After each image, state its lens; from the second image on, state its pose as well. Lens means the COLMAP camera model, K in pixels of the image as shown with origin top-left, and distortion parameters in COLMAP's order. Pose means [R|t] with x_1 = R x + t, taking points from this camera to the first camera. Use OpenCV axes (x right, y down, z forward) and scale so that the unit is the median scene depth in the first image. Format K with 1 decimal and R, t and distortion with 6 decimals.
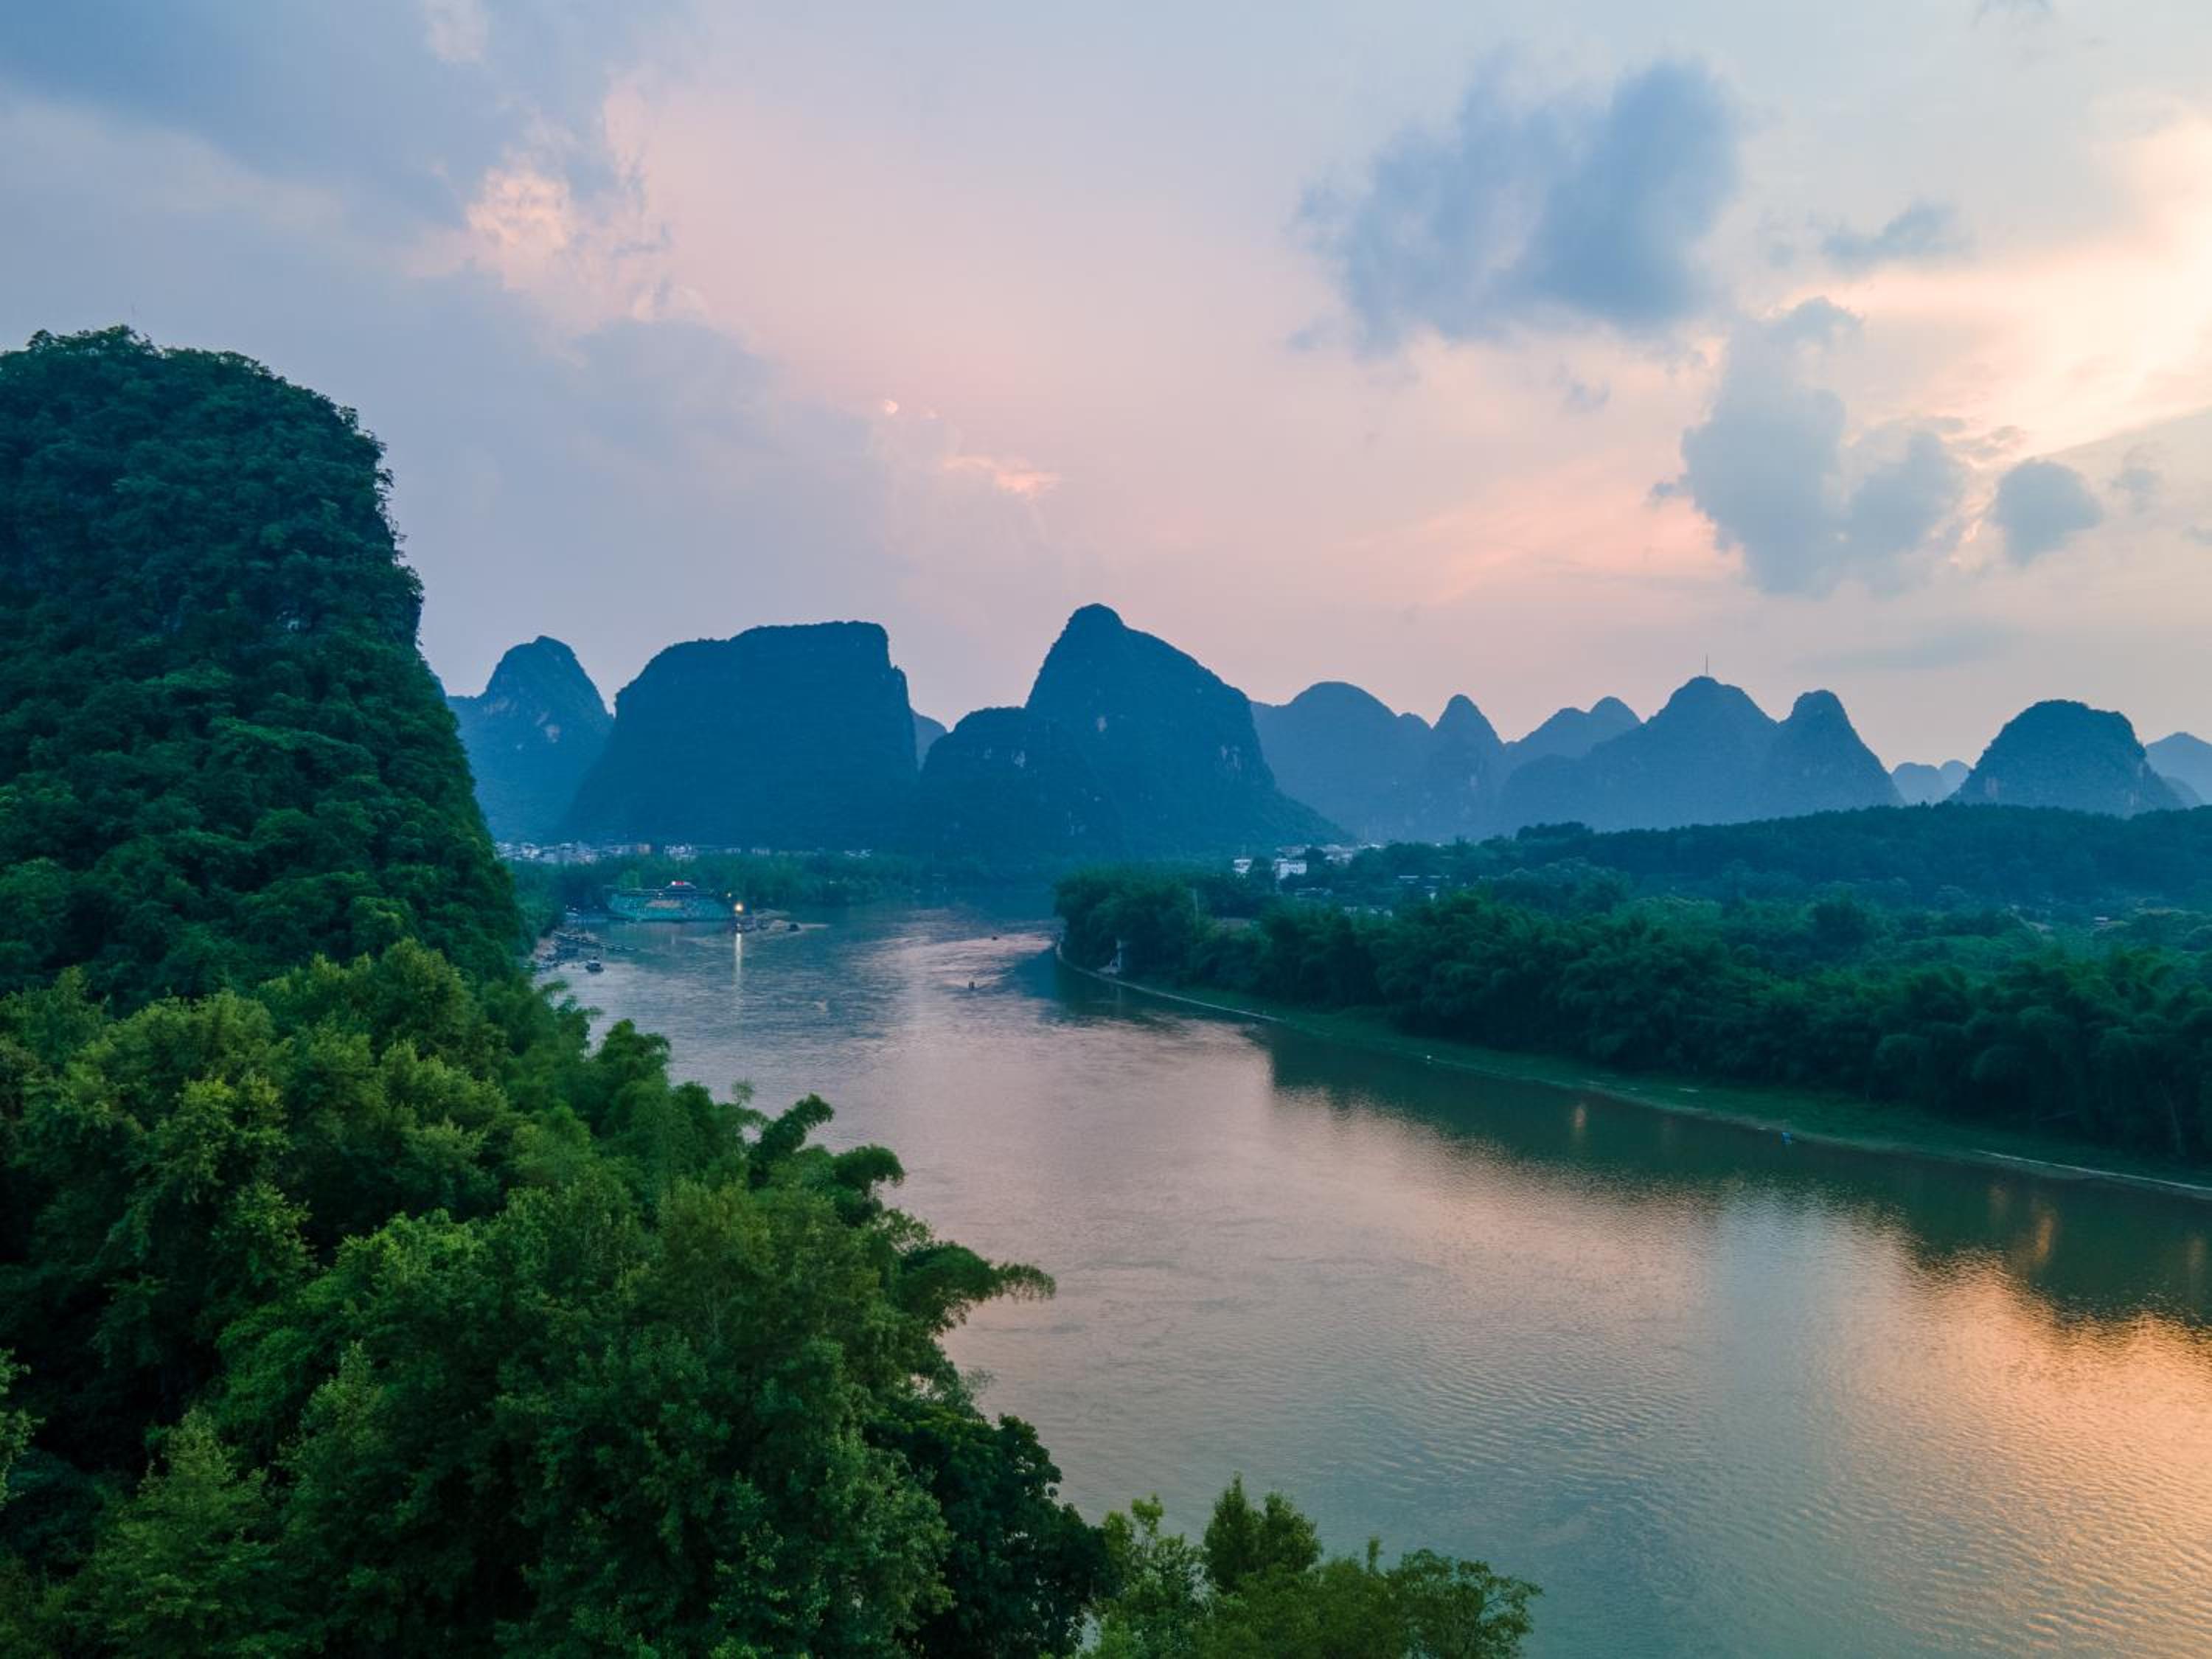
lens RADIAL K [[1612.2, 0, 1069.4], [0, 1612.2, 826.4], [0, 0, 1]] dist [0.044864, 0.003672]
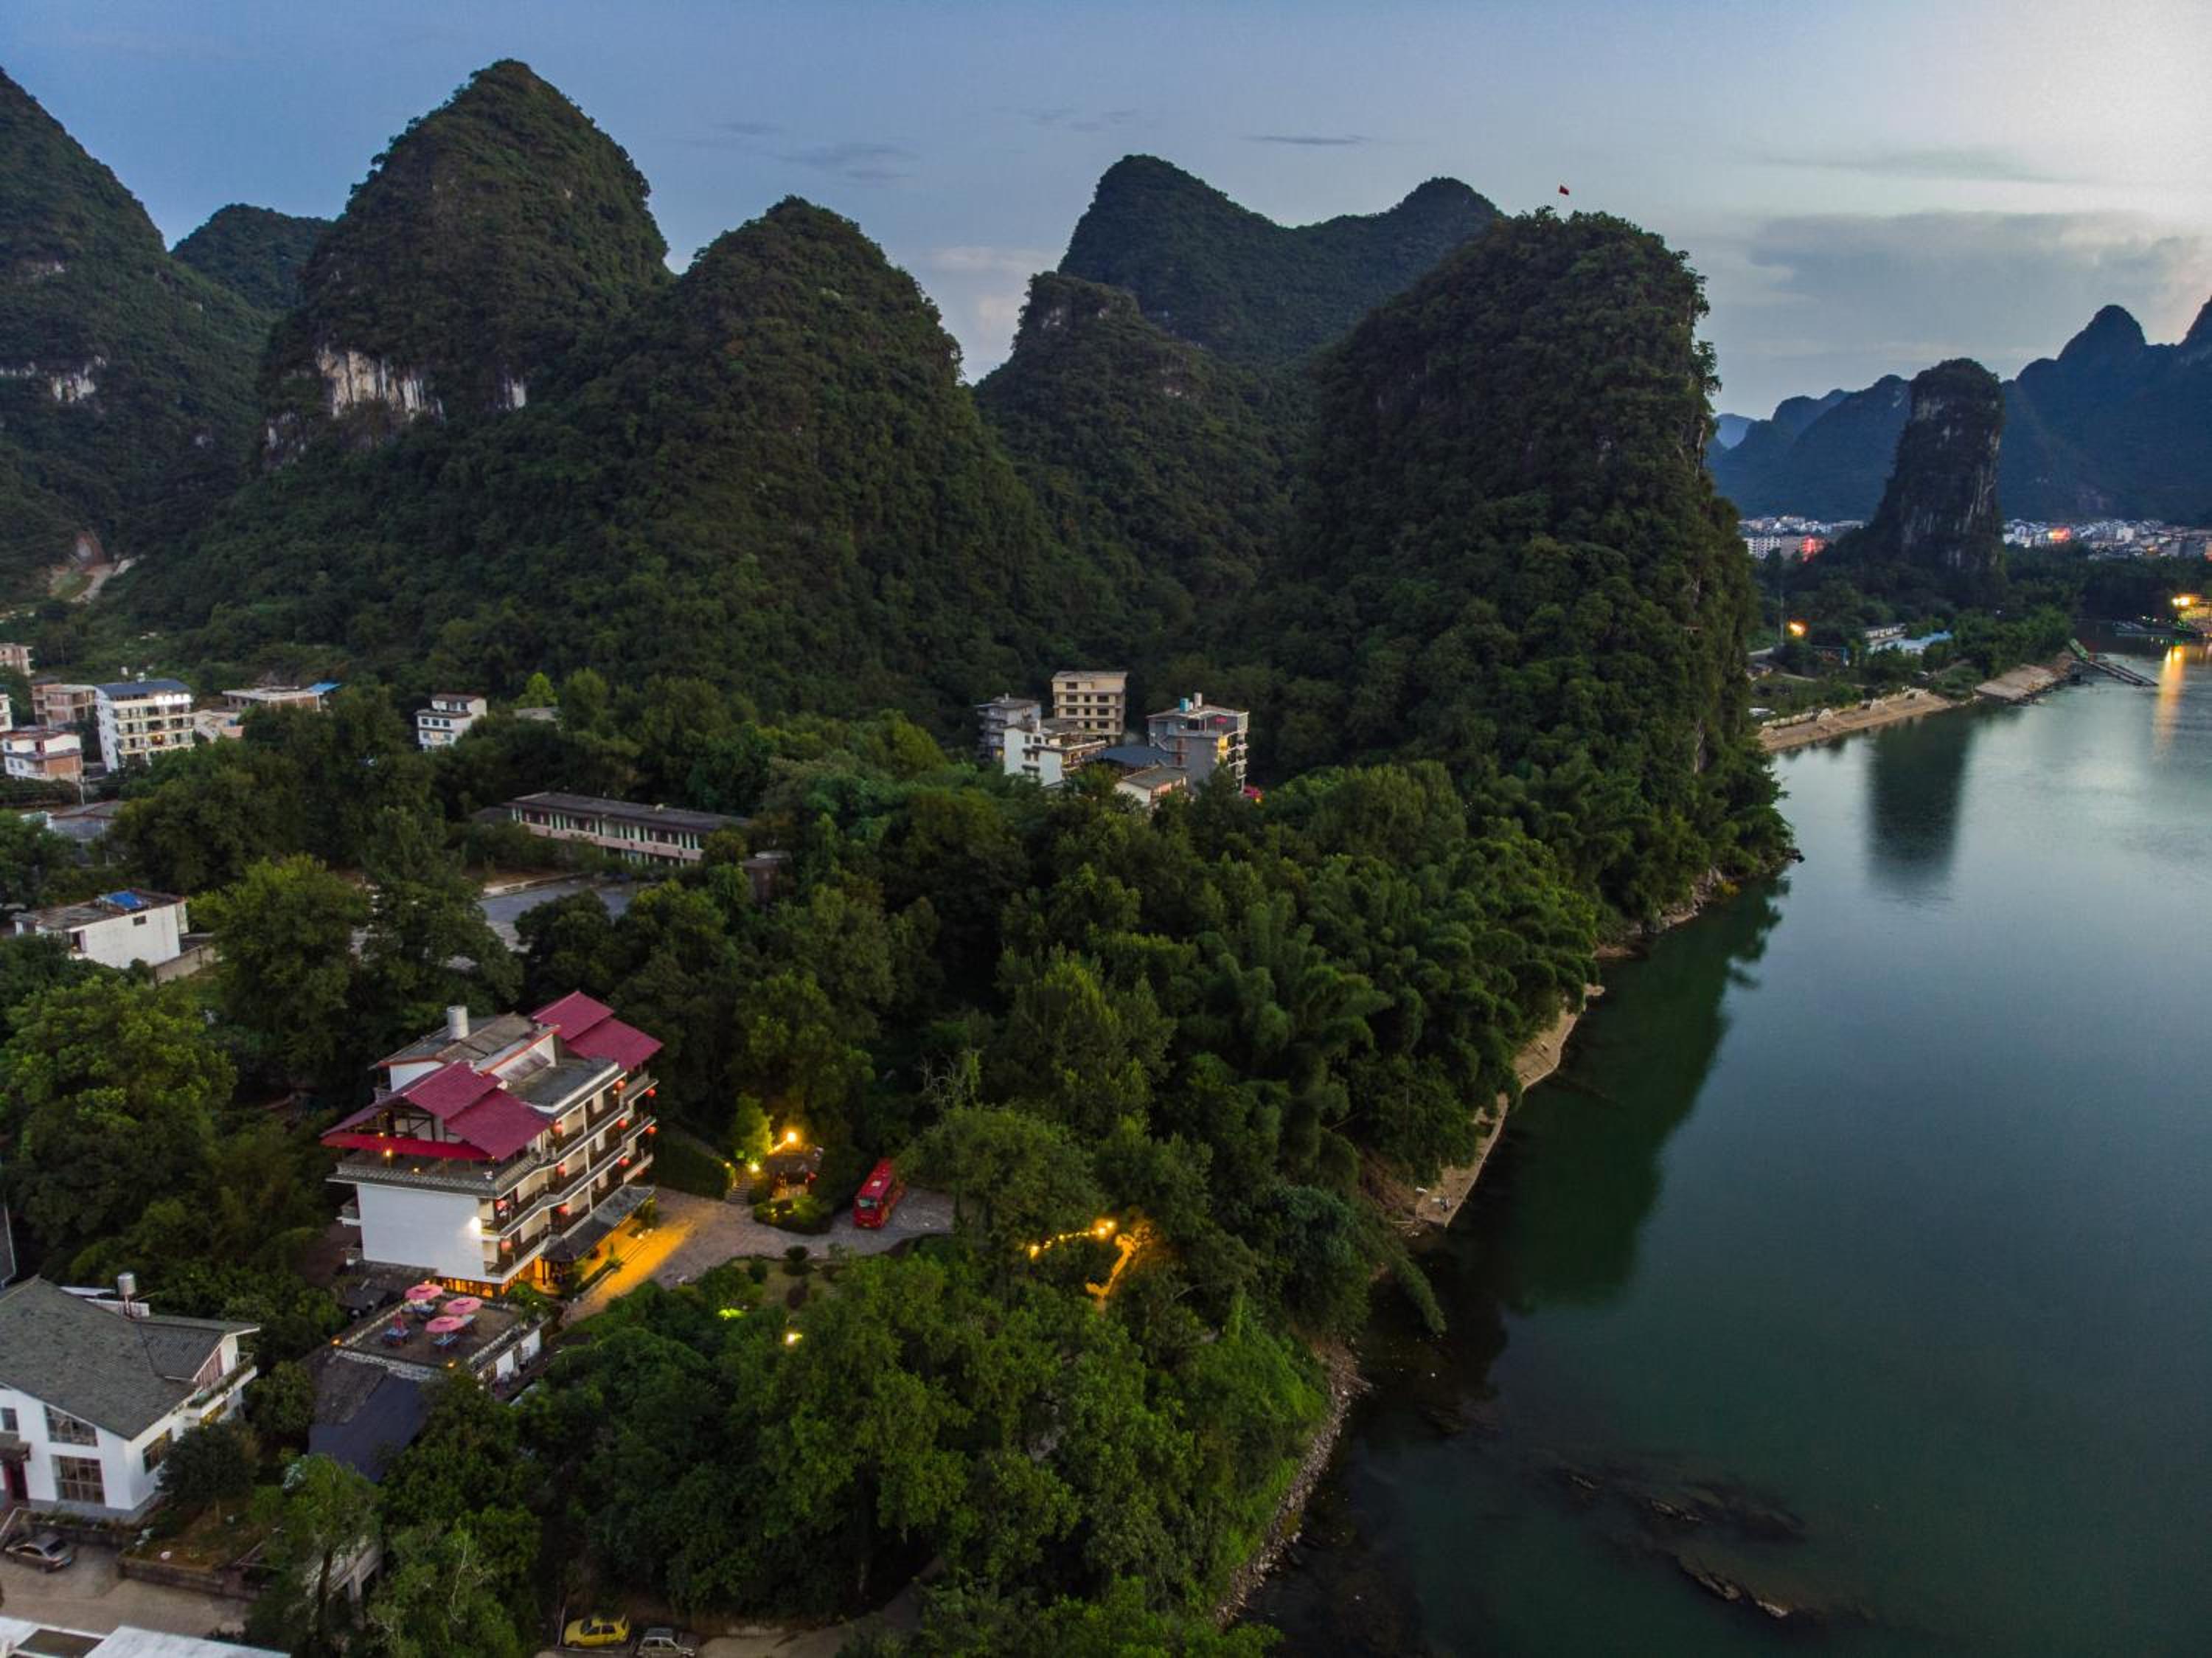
lens RADIAL K [[1615.8, 0, 1108.4], [0, 1615.8, 825.2], [0, 0, 1]] dist [-0.008664, 0.018975]
pose [[0.580449, 0.160402, -0.798342, 0.206144], [0.012463, 0.978542, 0.205668, -0.057040], [0.814201, -0.129330, 0.565995, -0.043629]]
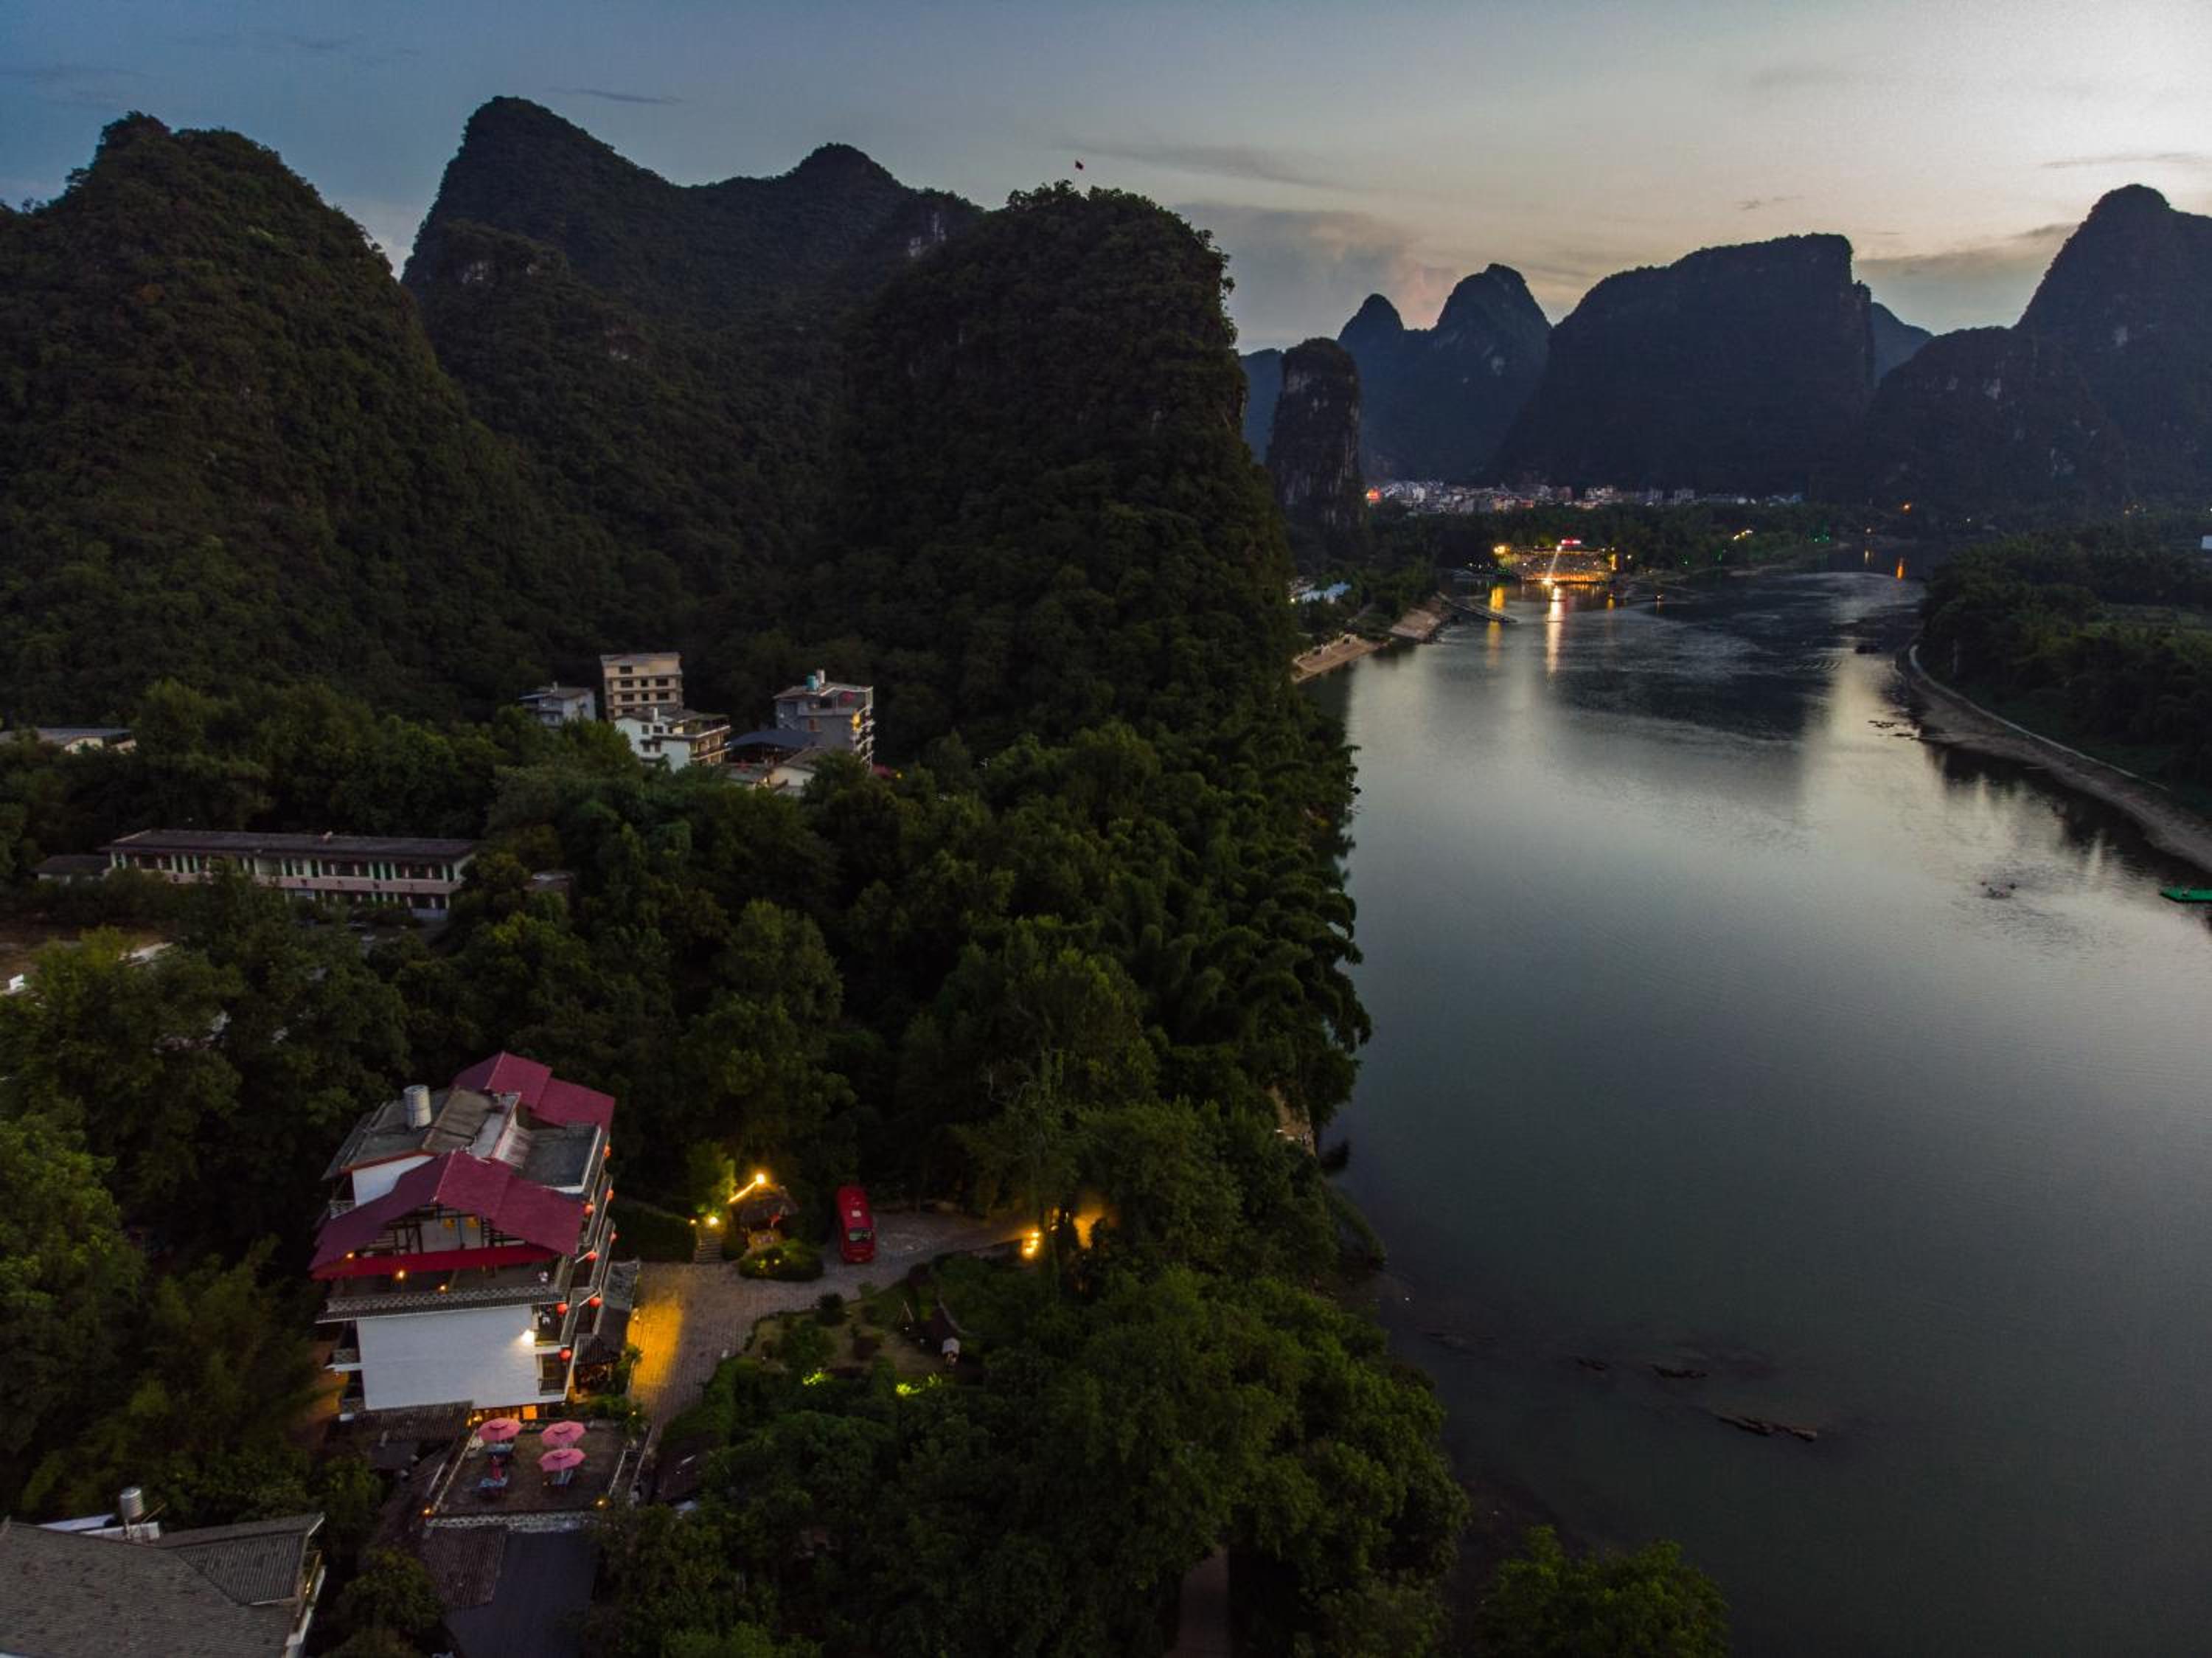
lens RADIAL K [[1615.8, 0, 1090.3], [0, 1615.8, 823.4], [0, 0, 1]] dist [-0.008664, 0.018975]
pose [[0.844531, 0.110093, -0.524067, 0.123077], [0.014850, 0.973448, 0.228428, -0.058789], [0.535300, -0.200697, 0.820472, -0.111216]]
